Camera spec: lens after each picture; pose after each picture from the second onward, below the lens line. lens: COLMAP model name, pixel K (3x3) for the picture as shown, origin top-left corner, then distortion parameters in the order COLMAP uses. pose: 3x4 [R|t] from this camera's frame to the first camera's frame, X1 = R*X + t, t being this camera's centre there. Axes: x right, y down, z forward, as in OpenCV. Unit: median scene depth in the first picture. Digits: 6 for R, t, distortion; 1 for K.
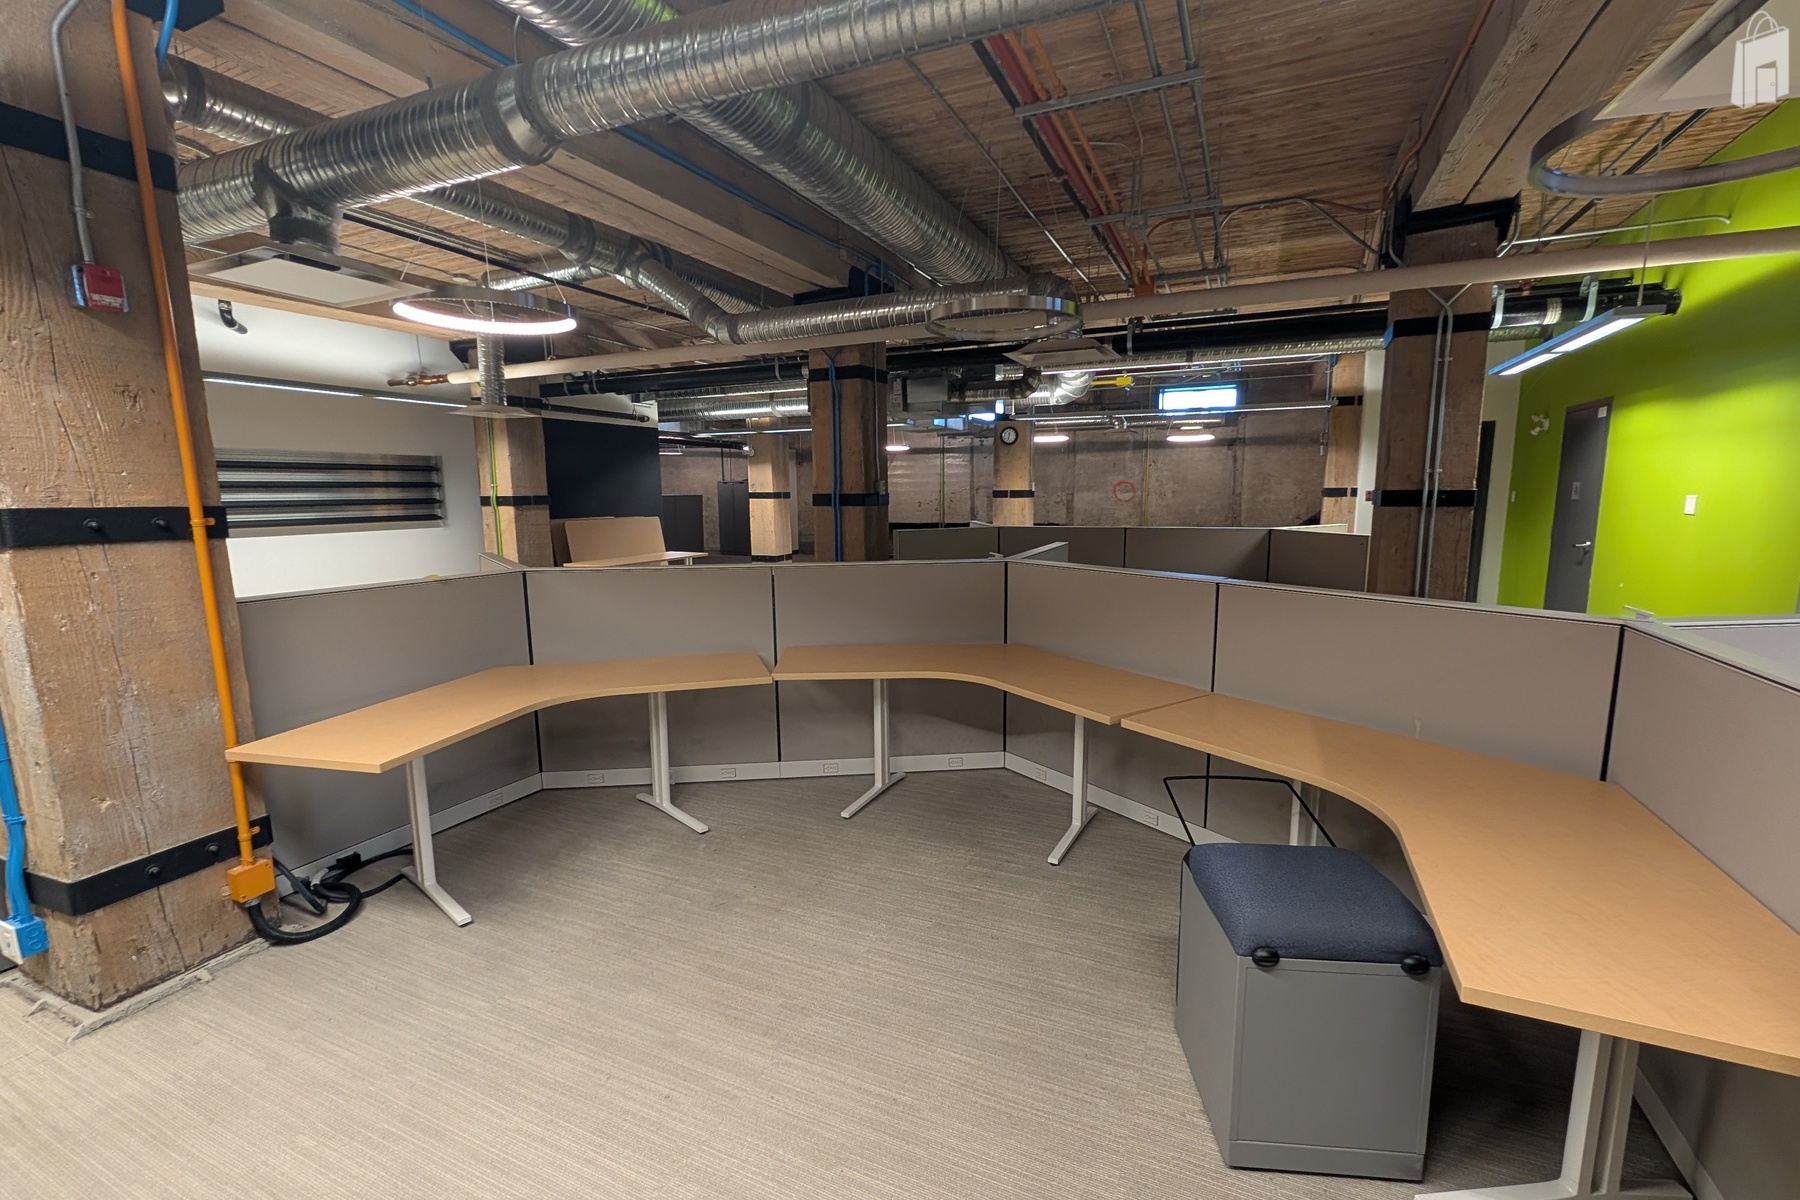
lens RADIAL K [[773.1, 0, 899.3], [0, 773.1, 597.6], [0, 0, 1]] dist [0.001588, -0.000539]
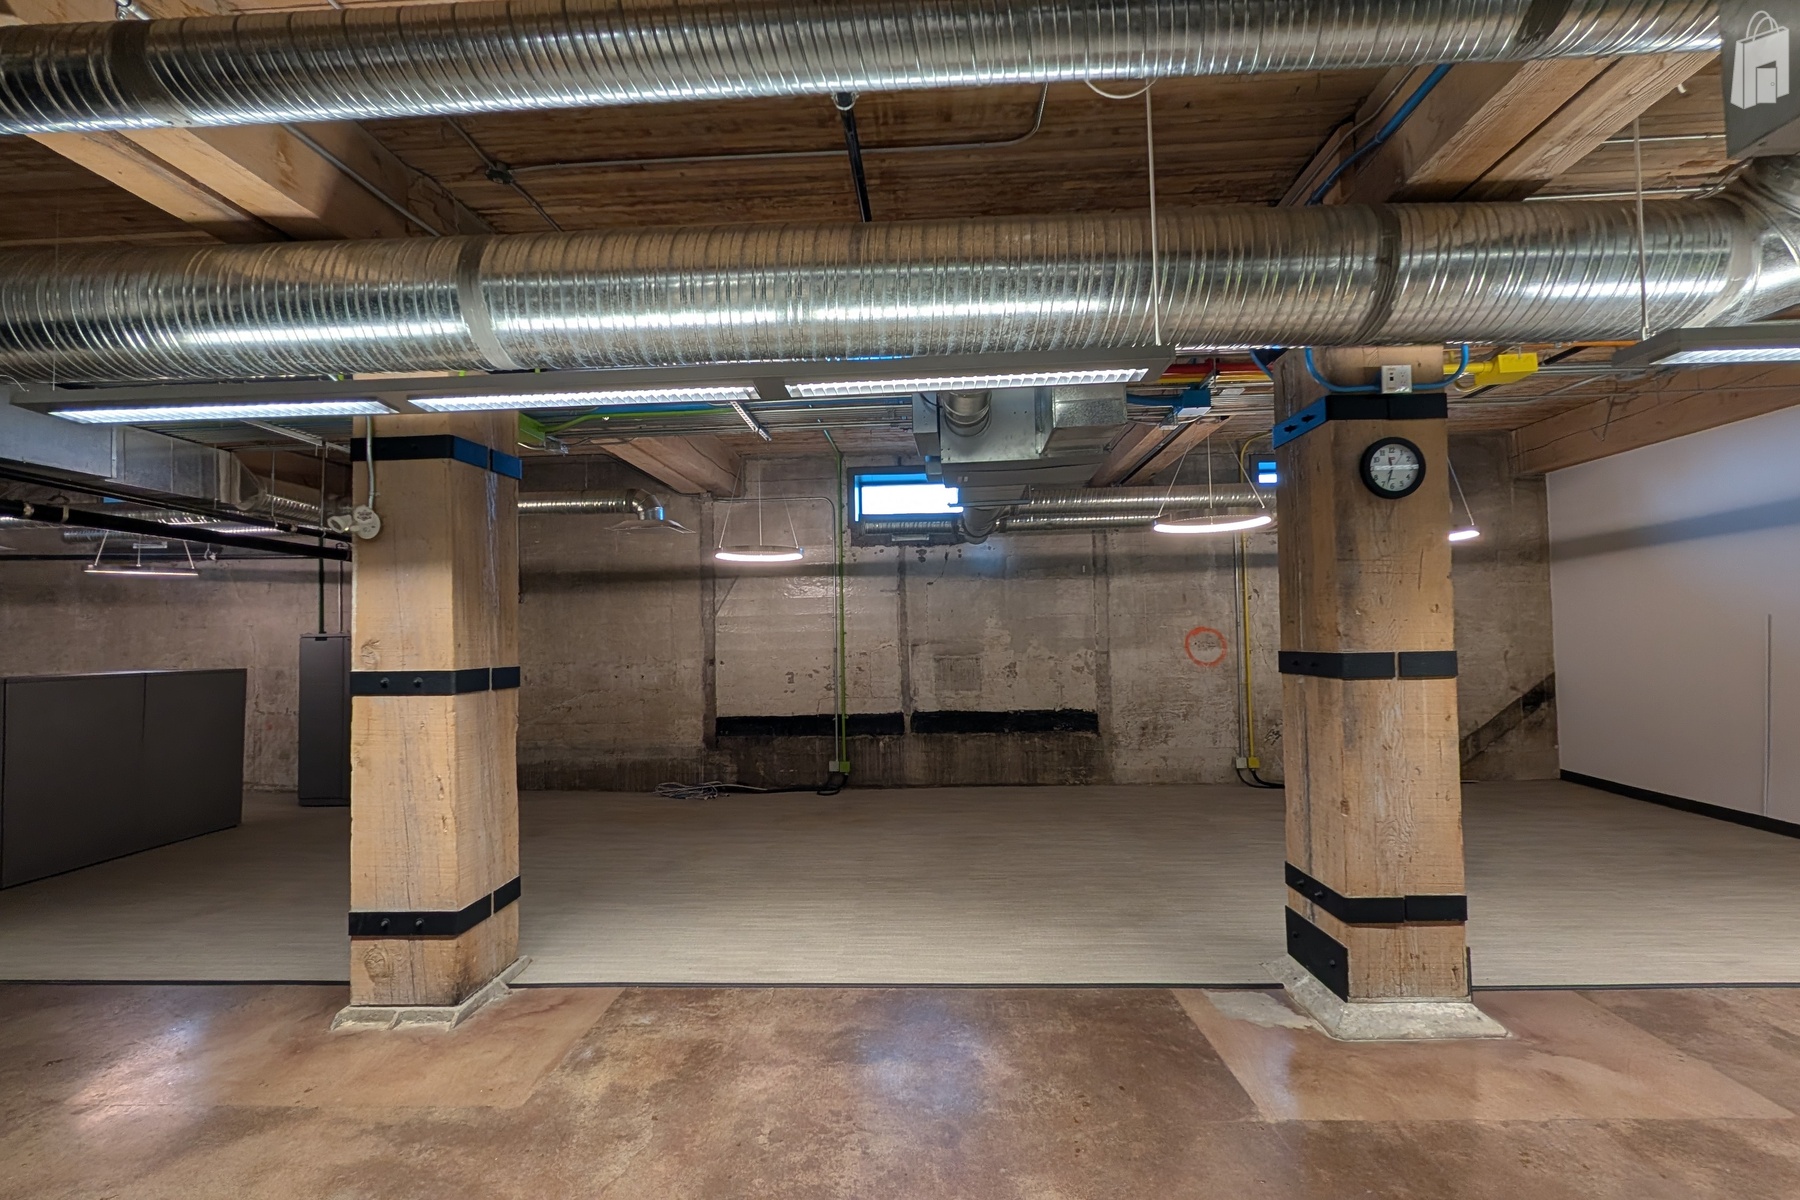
lens RADIAL K [[773.1, 0, 899.9], [0, 773.1, 605.4], [0, 0, 1]] dist [0.001588, -0.000539]
pose [[0.930848, 0.004609, 0.365377, -0.106152], [0.062879, 0.982984, -0.172593, -0.092005], [-0.359955, 0.183633, 0.914719, 0.622677]]
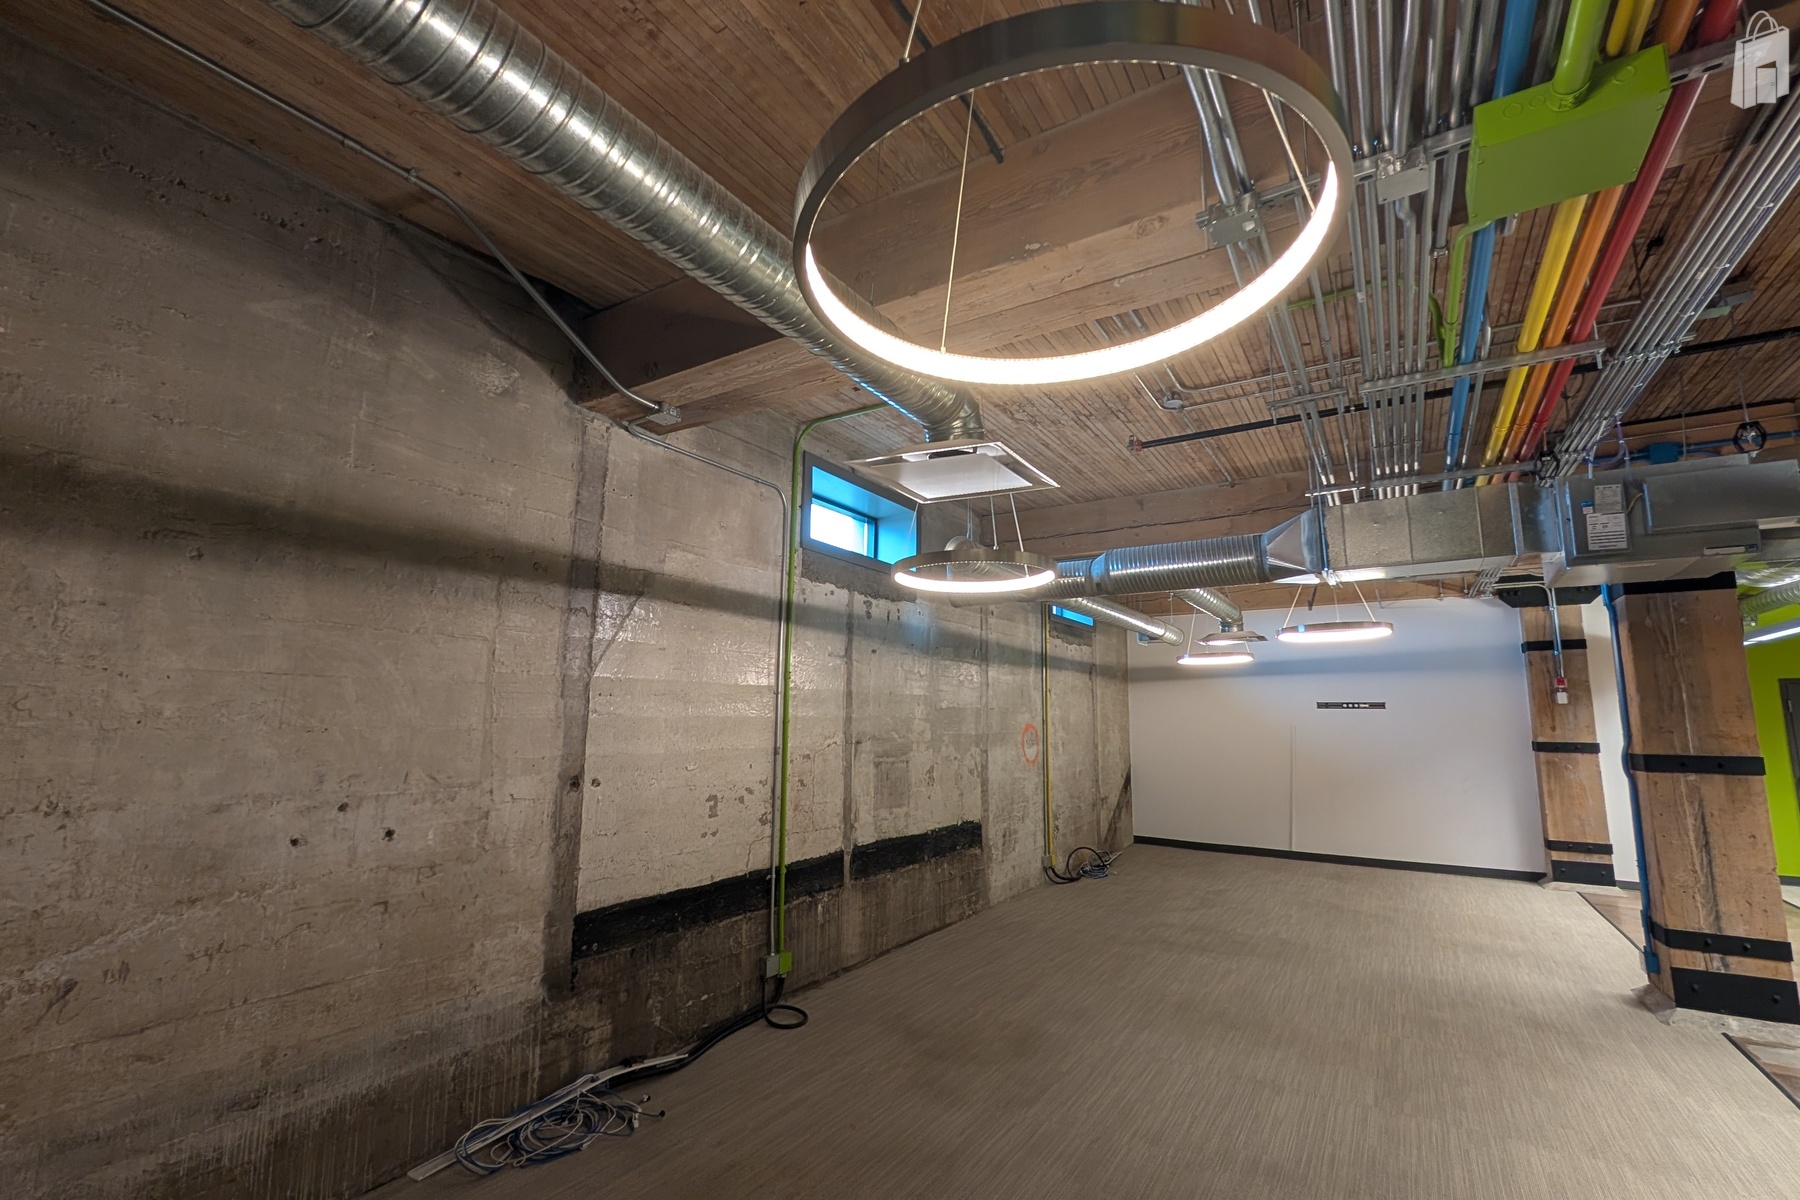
lens RADIAL K [[773.1, 0, 896.8], [0, 773.1, 603.7], [0, 0, 1]] dist [0.001588, -0.000539]
pose [[0.137624, 0.157858, 0.977824, -0.266702], [0.128671, 0.976003, -0.175674, -0.159511], [-0.982091, 0.149994, 0.114010, 1.083111]]
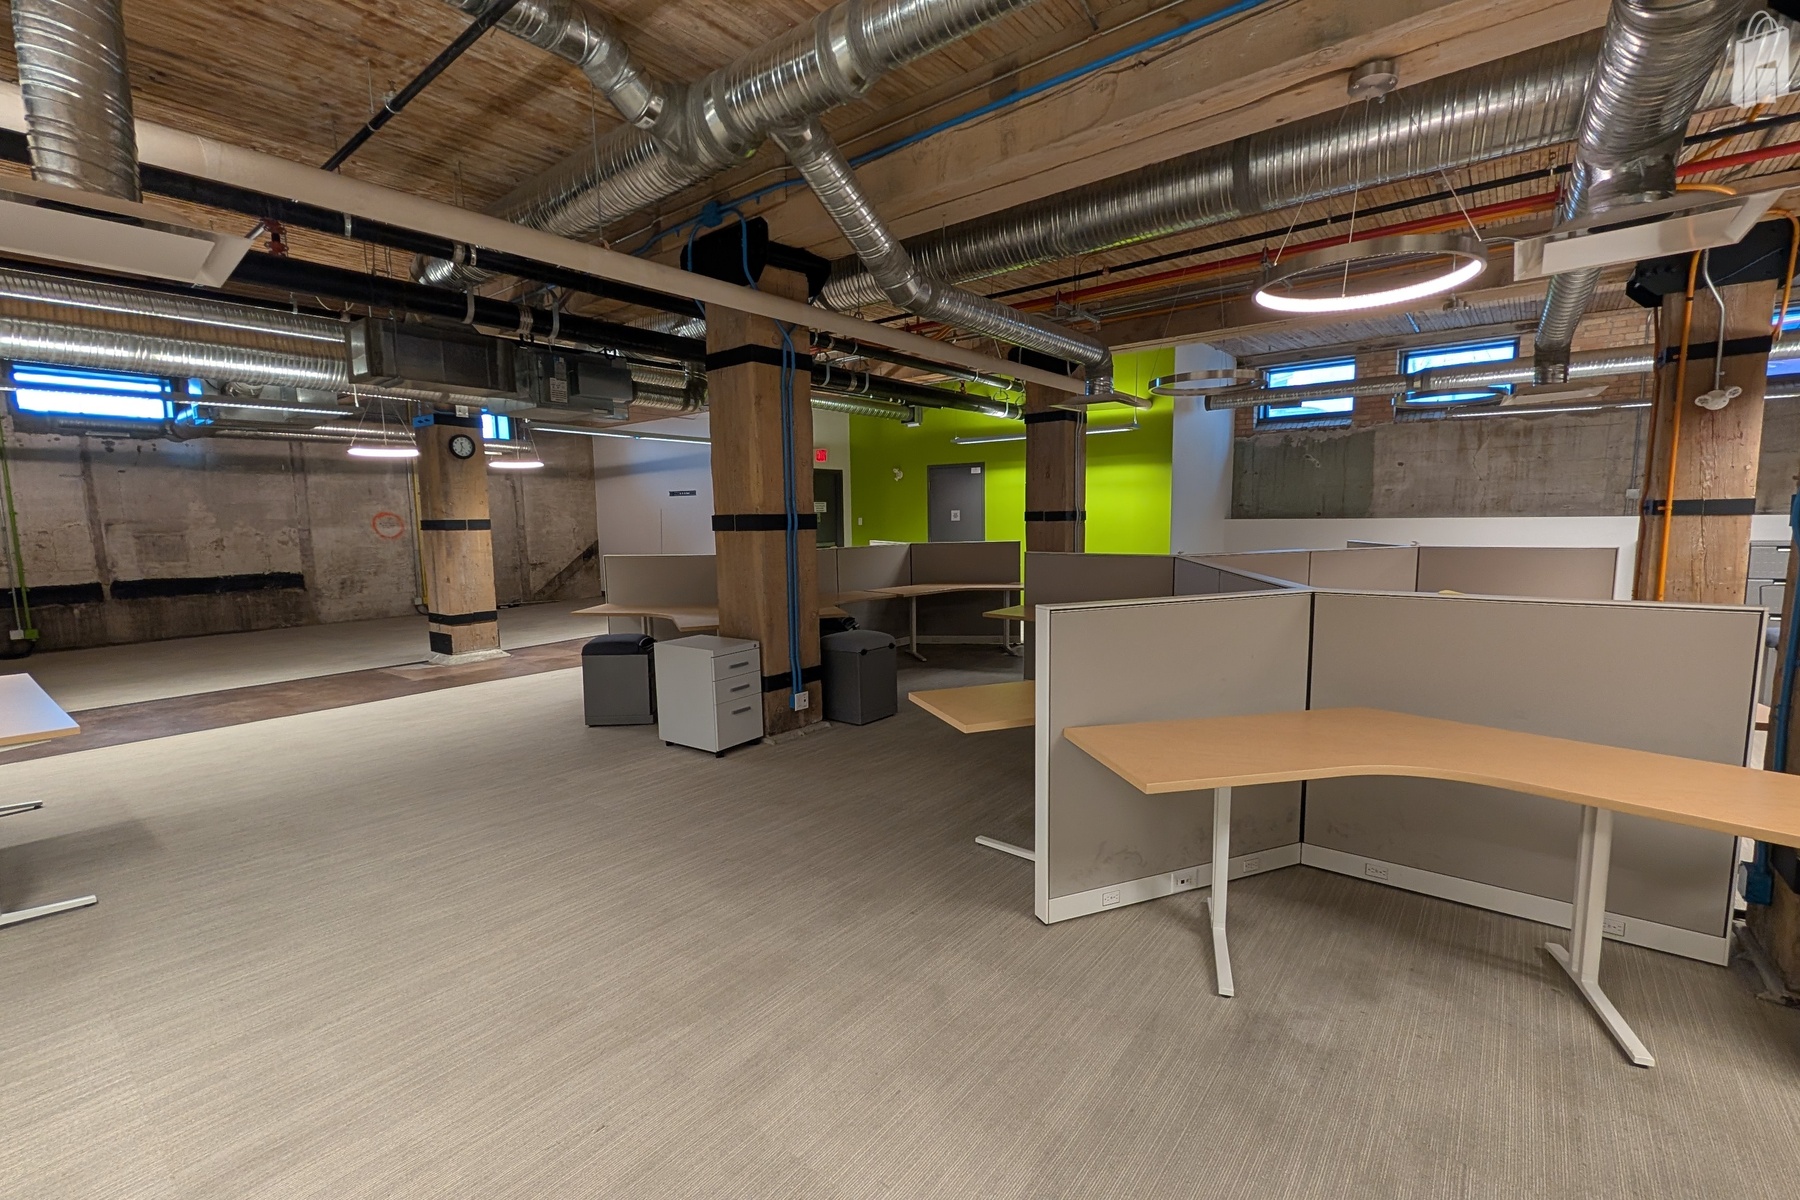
lens RADIAL K [[773.1, 0, 901.8], [0, 773.1, 607.1], [0, 0, 1]] dist [0.001588, -0.000539]
pose [[0.241451, -0.109089, 0.964262, -0.376367], [0.148249, 0.986144, 0.074443, -0.038596], [-0.959022, 0.124977, 0.254278, 0.327498]]
